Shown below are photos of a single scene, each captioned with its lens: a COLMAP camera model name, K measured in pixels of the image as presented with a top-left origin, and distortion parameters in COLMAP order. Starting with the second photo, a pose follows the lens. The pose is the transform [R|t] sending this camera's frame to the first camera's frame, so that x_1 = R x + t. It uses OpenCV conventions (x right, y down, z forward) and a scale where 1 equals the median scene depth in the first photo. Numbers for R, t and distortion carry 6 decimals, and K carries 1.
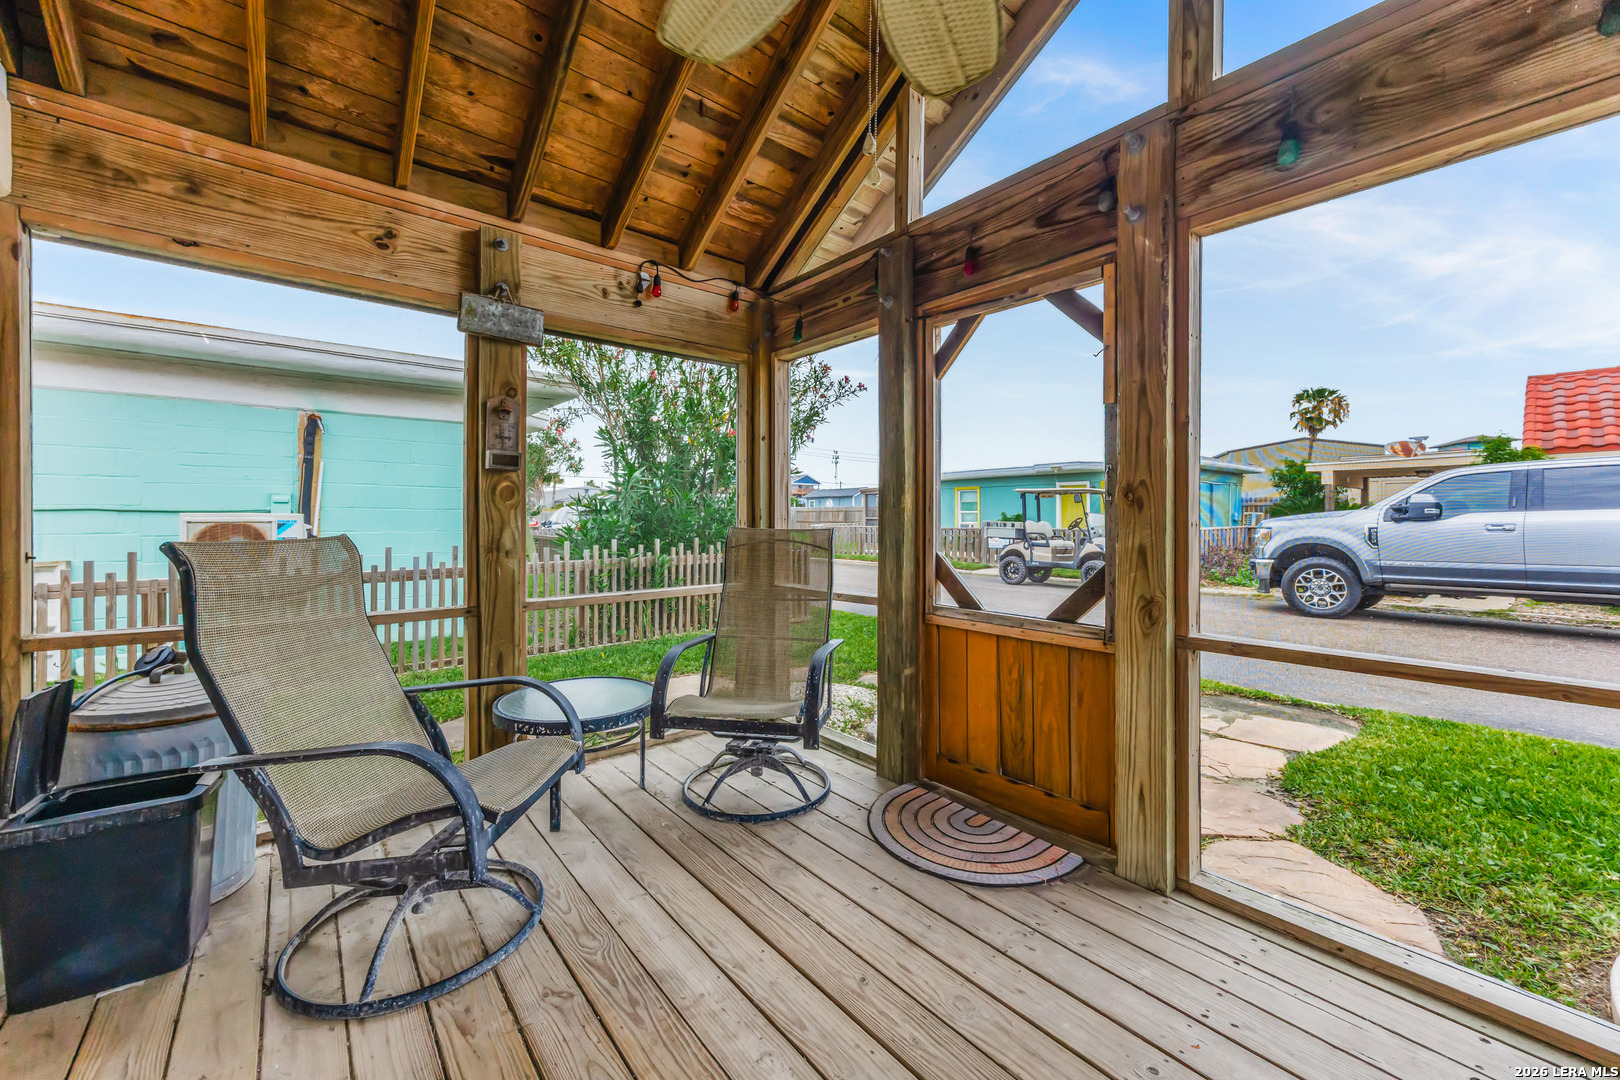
lens RADIAL K [[641.0, 0, 815.0], [0, 641.0, 530.2], [0, 0, 1]] dist [0.001284, 0.000364]
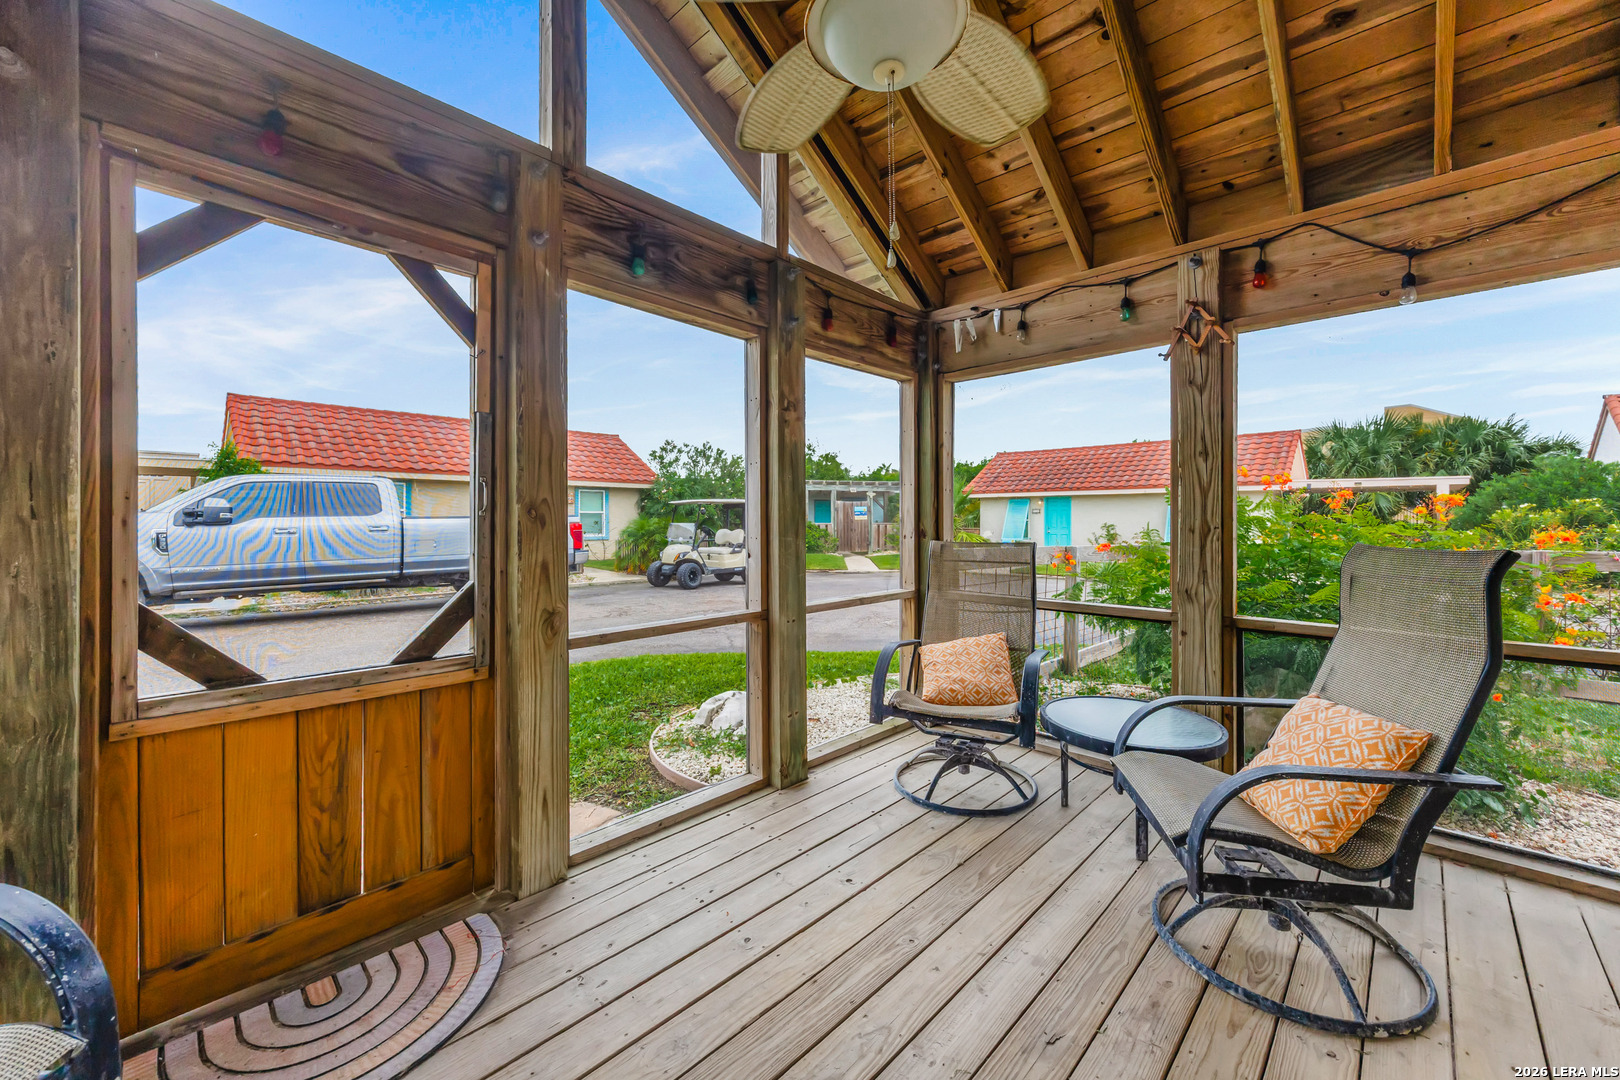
lens RADIAL K [[641.0, 0, 813.9], [0, 641.0, 524.8], [0, 0, 1]] dist [0.001284, 0.000364]
pose [[-0.134674, -0.006707, 0.990867, -0.494578], [0.013371, 0.999874, 0.008585, -0.032445], [-0.990800, 0.014405, -0.134568, 0.604034]]
